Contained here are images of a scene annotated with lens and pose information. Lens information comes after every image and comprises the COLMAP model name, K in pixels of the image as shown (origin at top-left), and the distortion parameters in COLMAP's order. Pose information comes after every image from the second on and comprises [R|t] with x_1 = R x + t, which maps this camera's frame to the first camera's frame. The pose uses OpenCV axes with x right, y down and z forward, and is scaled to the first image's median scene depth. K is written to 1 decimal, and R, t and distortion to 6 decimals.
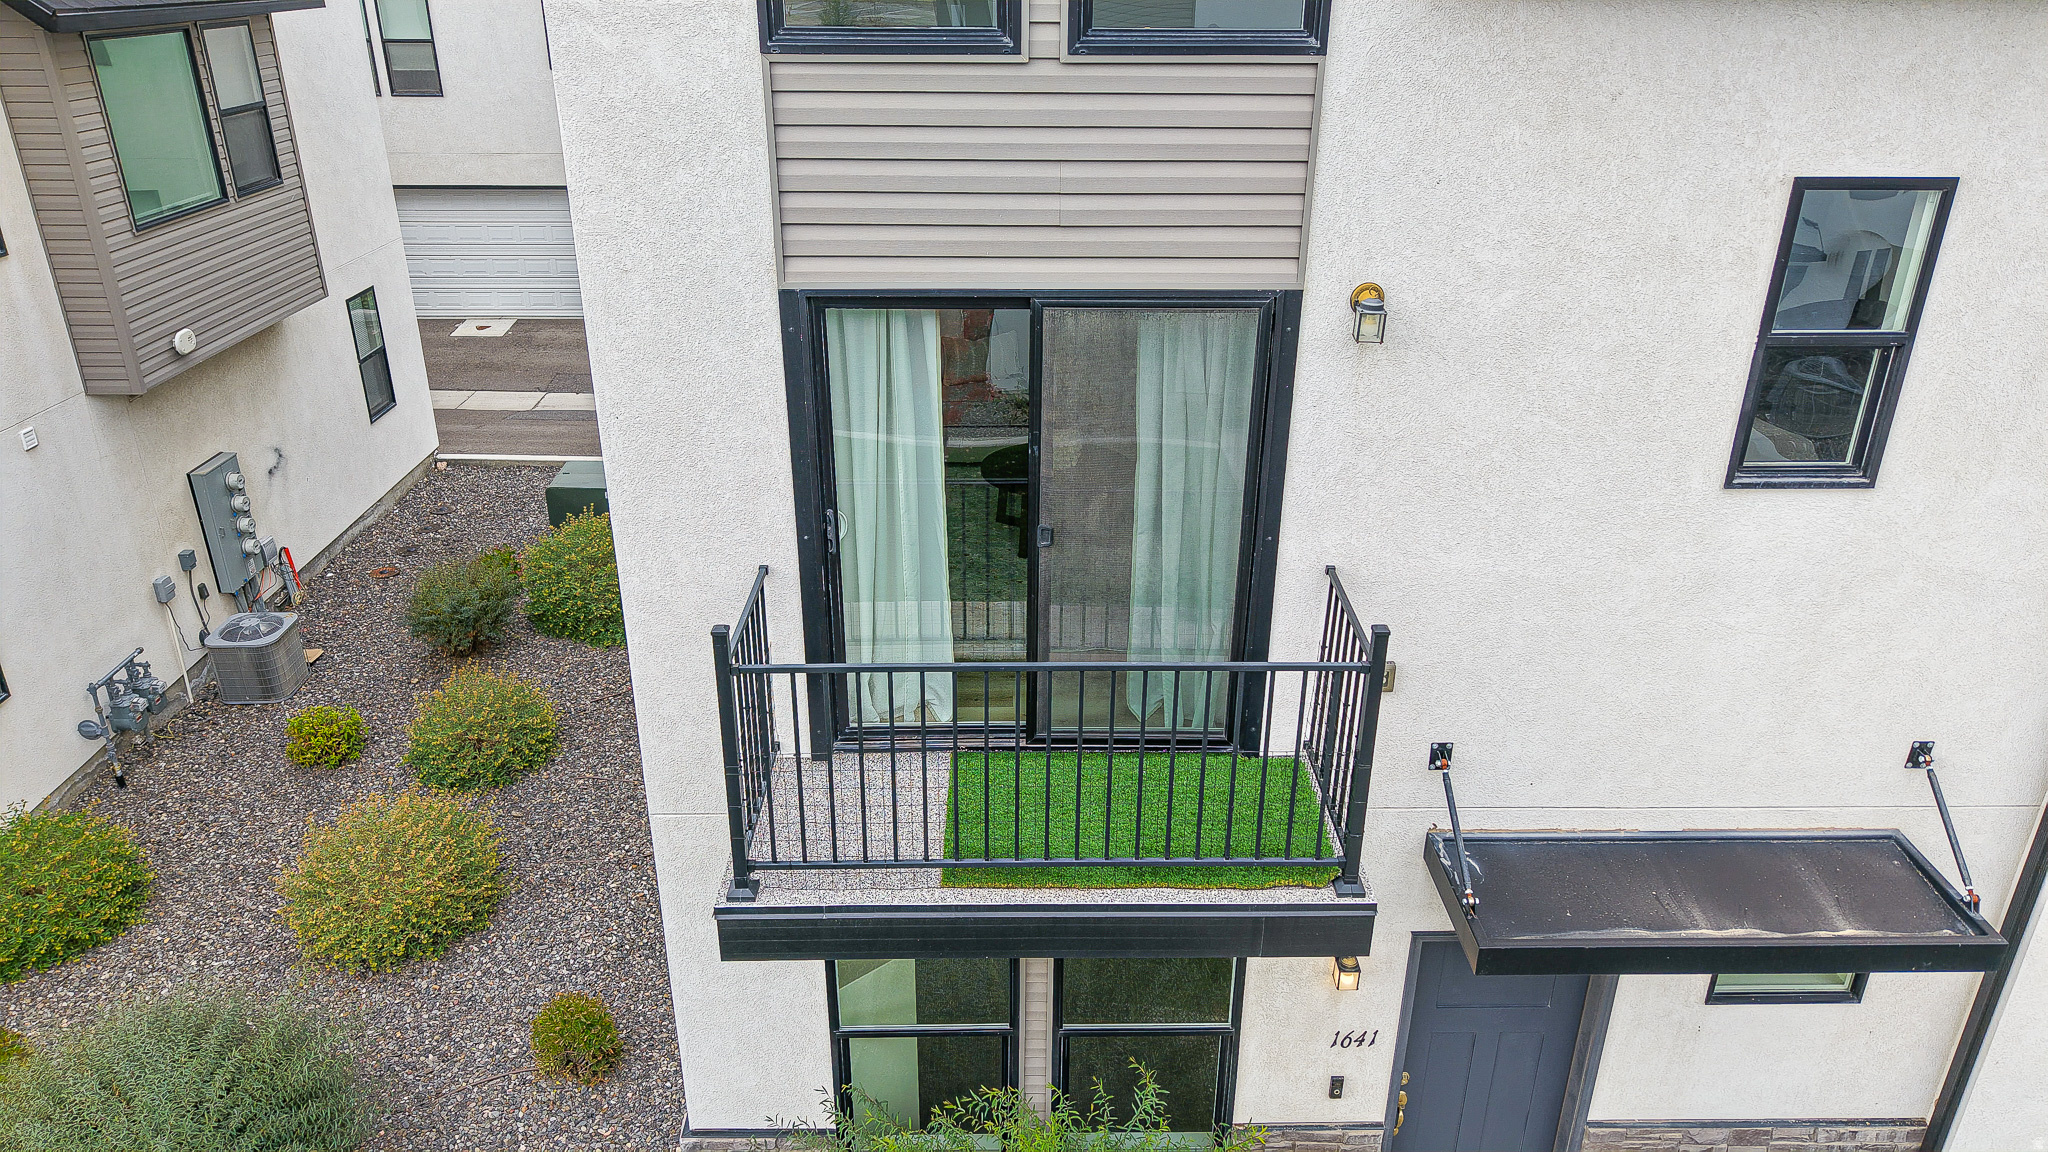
lens RADIAL K [[1368.8, 0, 1024.0], [0, 1368.8, 576.0], [0, 0, 1]] dist [0.033374, -0.045392]
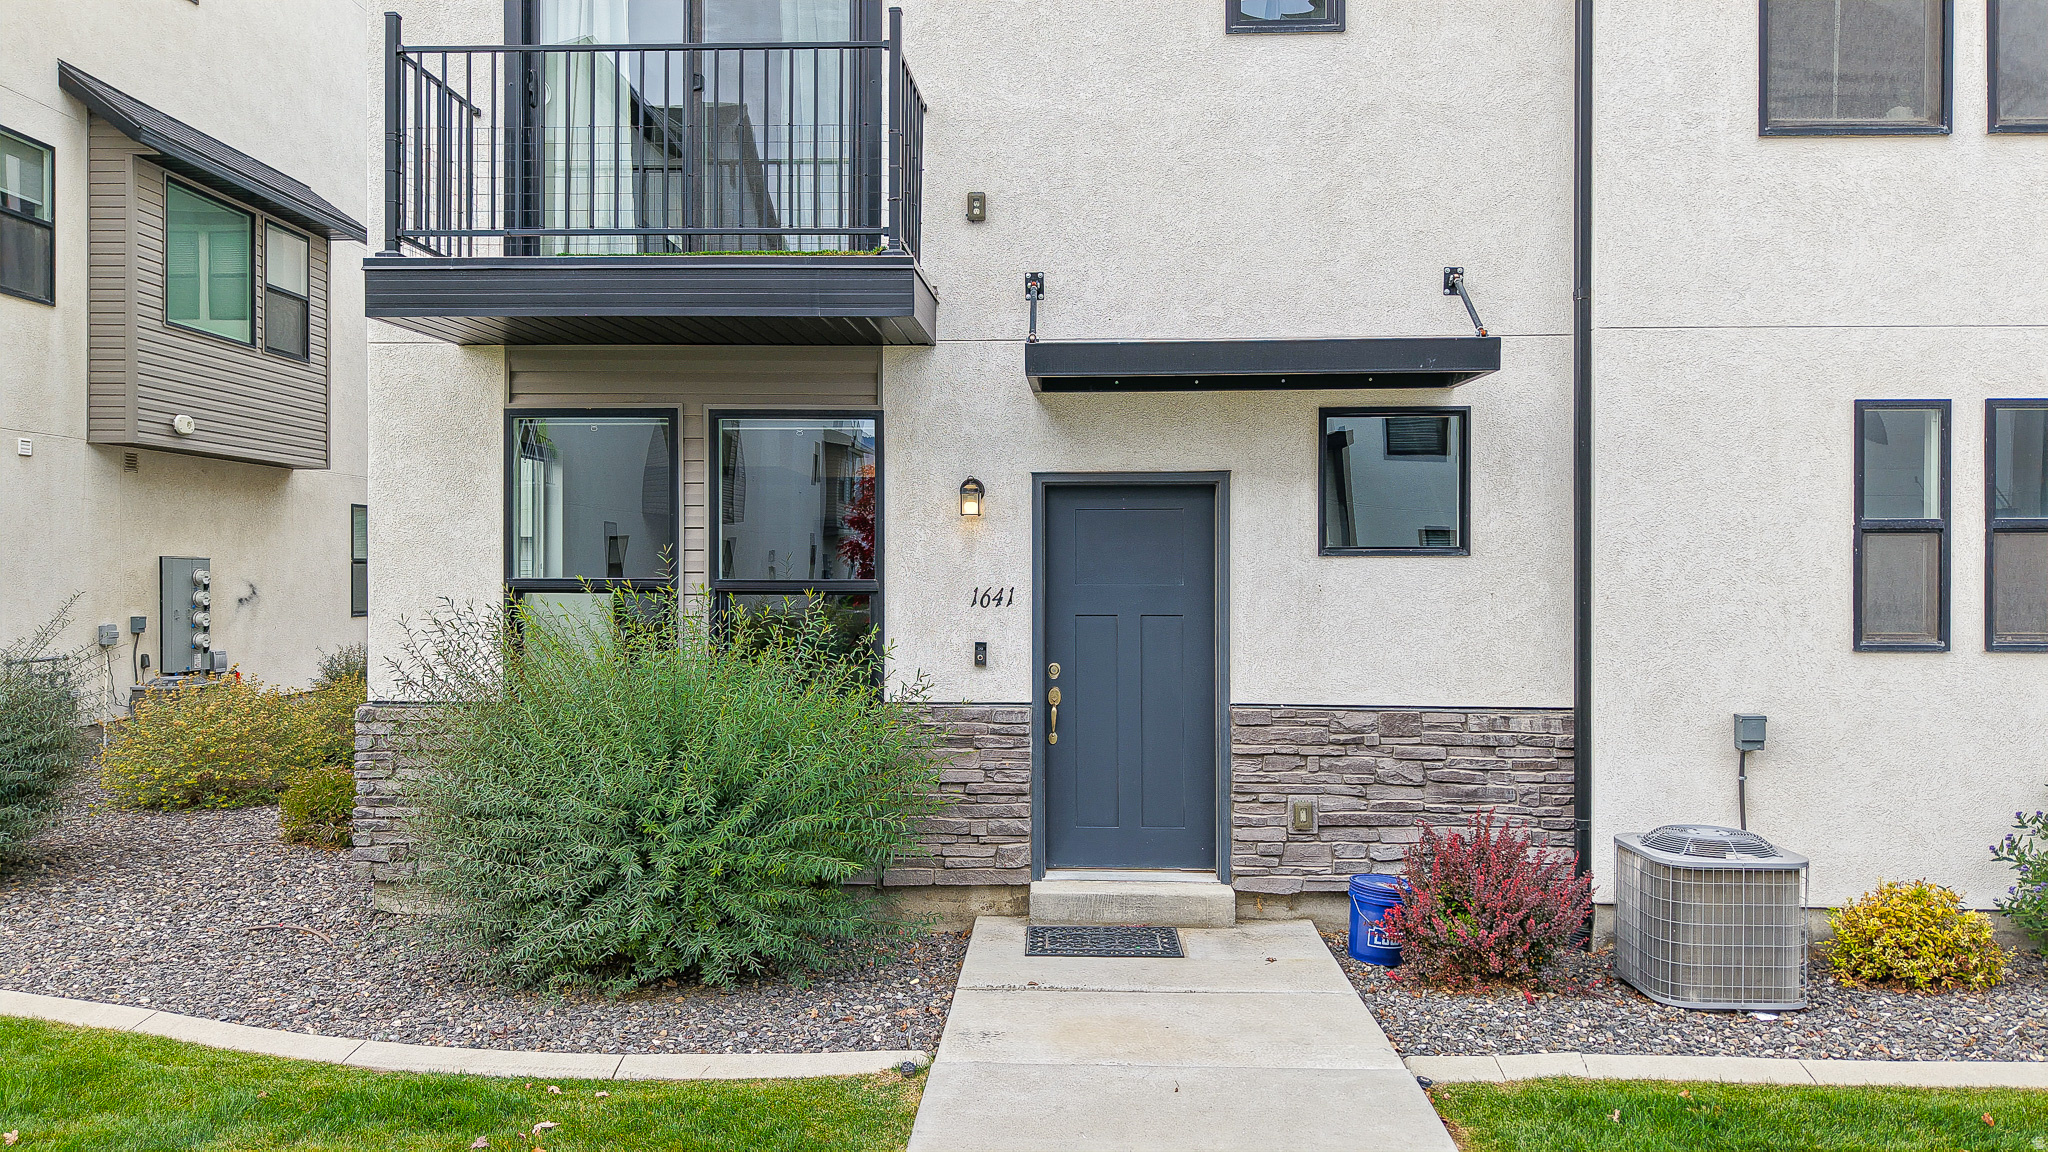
lens RADIAL K [[1369.8, 0, 1024.0], [0, 1369.8, 576.0], [0, 0, 1]] dist [0.043406, -0.052119]
pose [[0.998007, -0.002457, -0.063056, 0.400708], [-0.023981, 0.909508, -0.414994, 0.919743], [0.058370, 0.415679, 0.907637, 0.042461]]
